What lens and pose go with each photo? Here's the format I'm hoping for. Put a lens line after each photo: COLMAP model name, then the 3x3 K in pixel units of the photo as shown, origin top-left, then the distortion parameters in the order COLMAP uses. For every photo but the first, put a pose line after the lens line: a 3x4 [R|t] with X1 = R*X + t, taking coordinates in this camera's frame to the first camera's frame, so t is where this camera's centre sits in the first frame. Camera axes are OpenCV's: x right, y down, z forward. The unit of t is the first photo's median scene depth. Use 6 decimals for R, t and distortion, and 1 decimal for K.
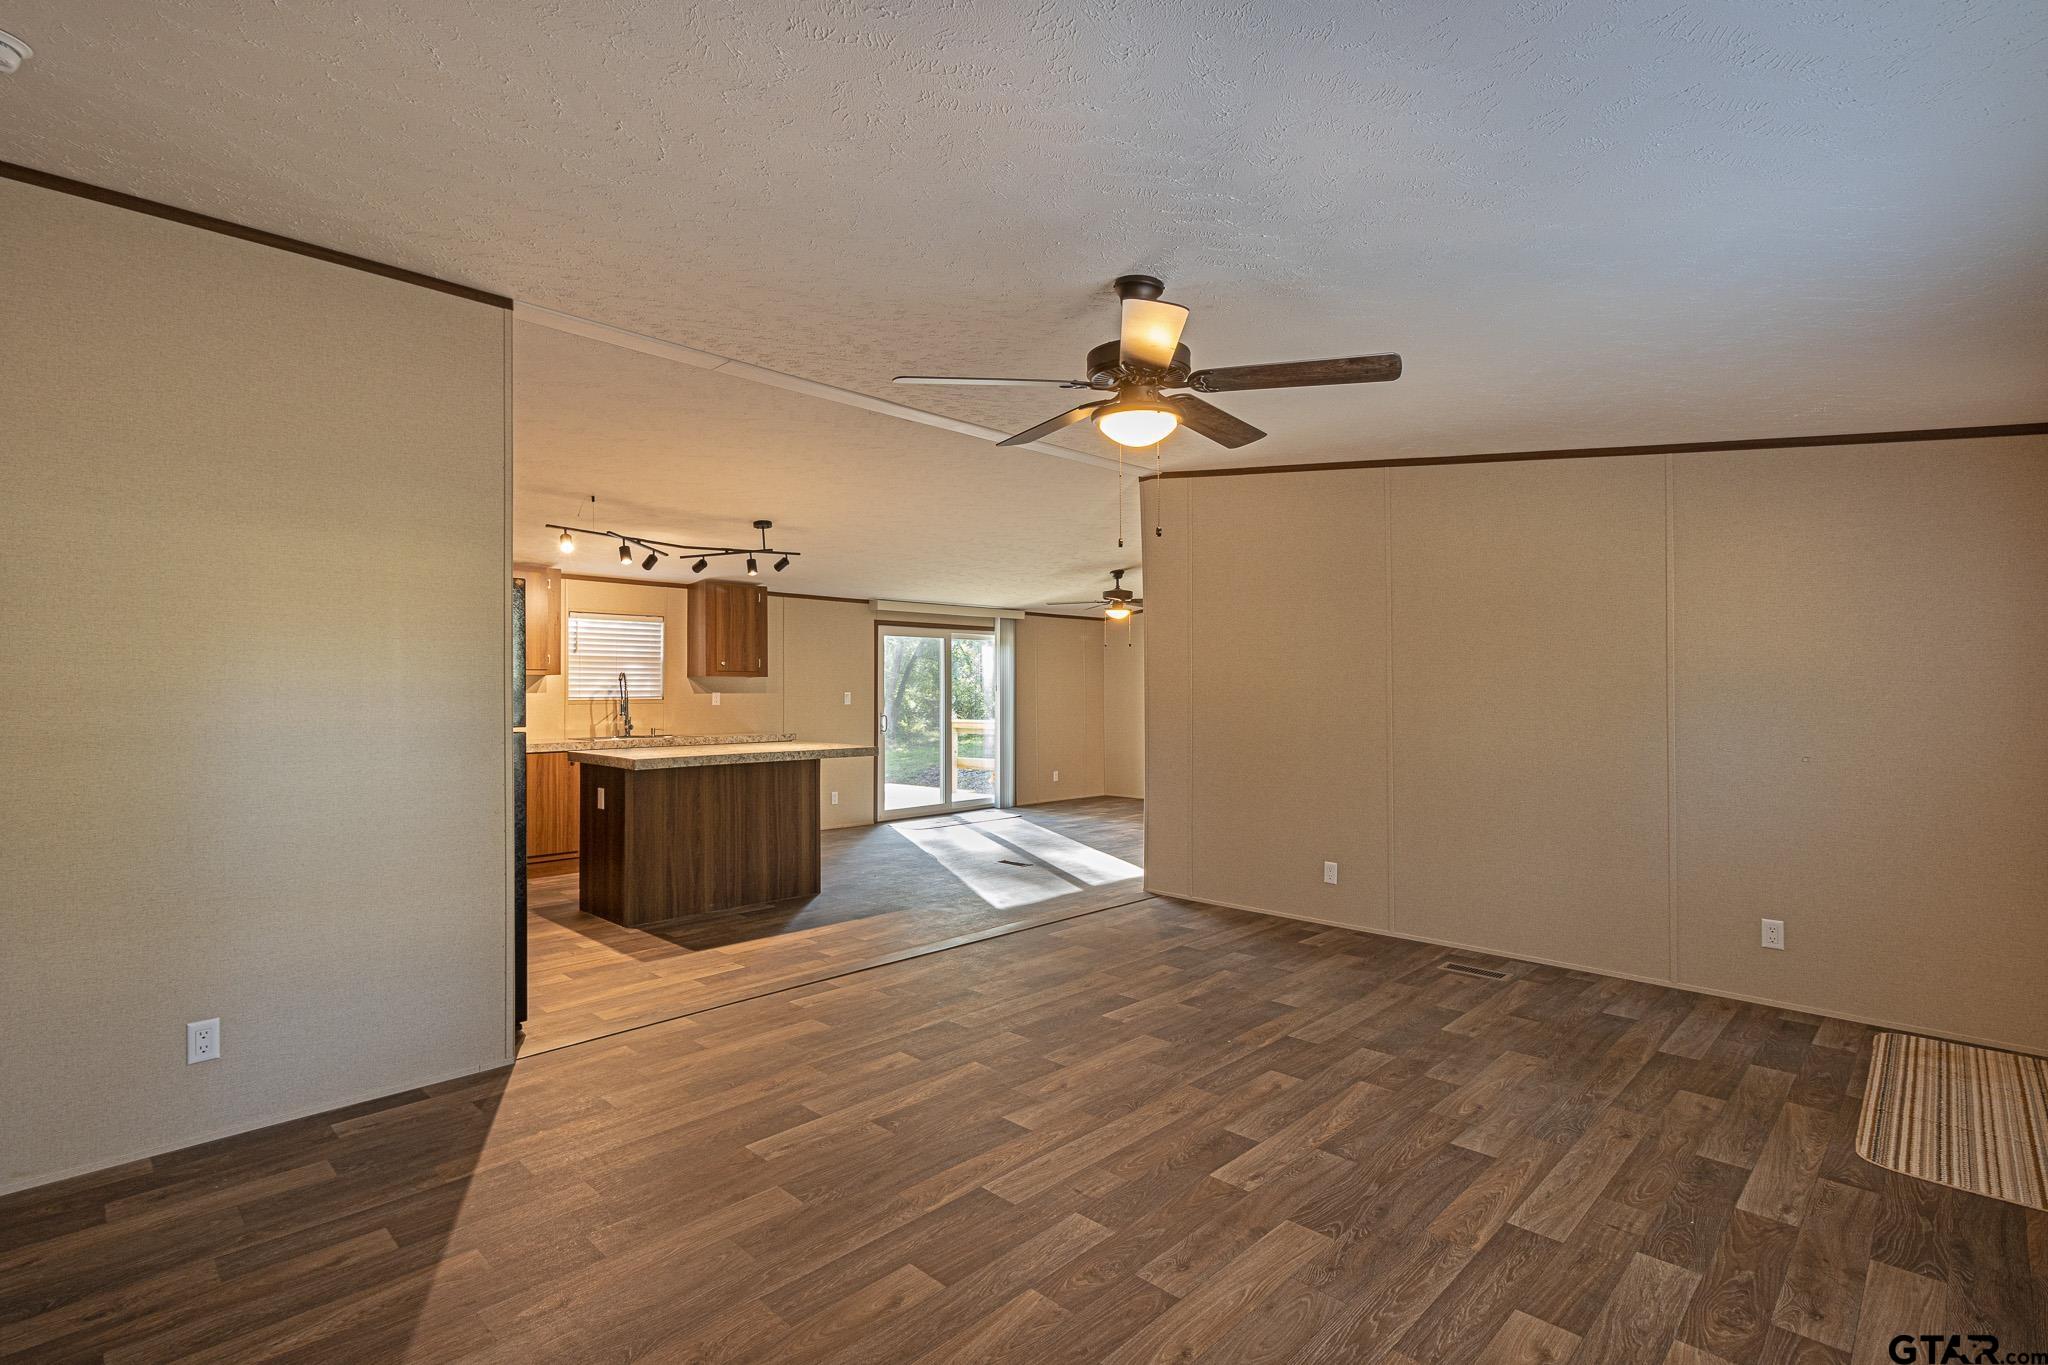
lens RADIAL K [[964.7, 0, 1012.5], [0, 964.7, 715.5], [0, 0, 1]] dist [0.001416, -0.000127]
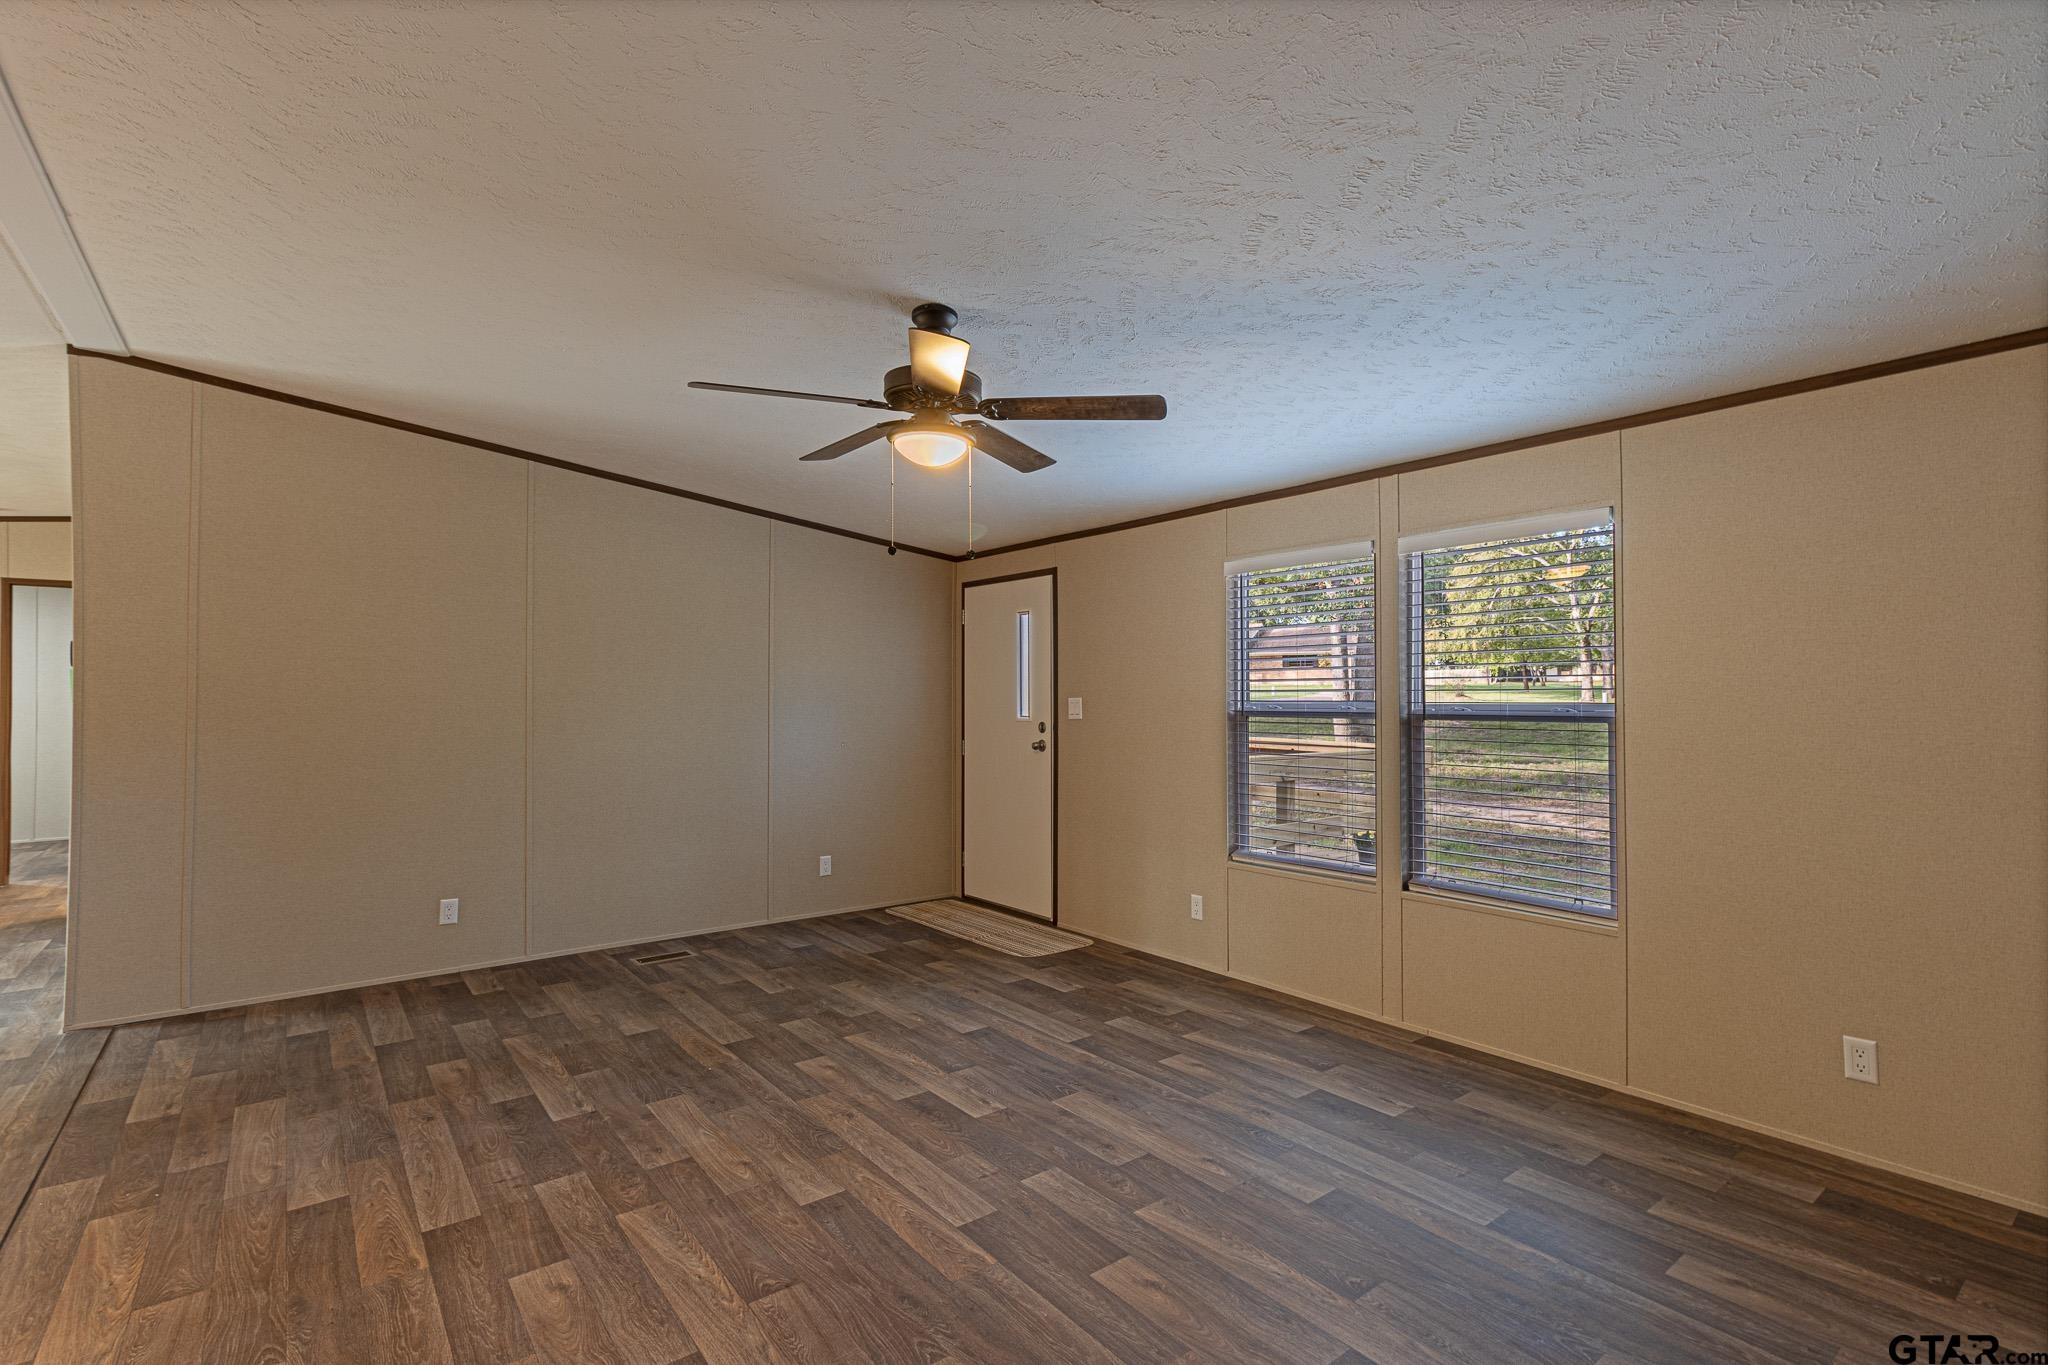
lens RADIAL K [[955.3, 0, 1020.7], [0, 955.3, 679.9], [0, 0, 1]] dist [0.006581, -0.002148]
pose [[0.129176, 0.019748, 0.991425, -0.812317], [0.026529, 0.999375, -0.023363, -0.016394], [-0.991267, 0.029320, 0.128571, 0.682433]]
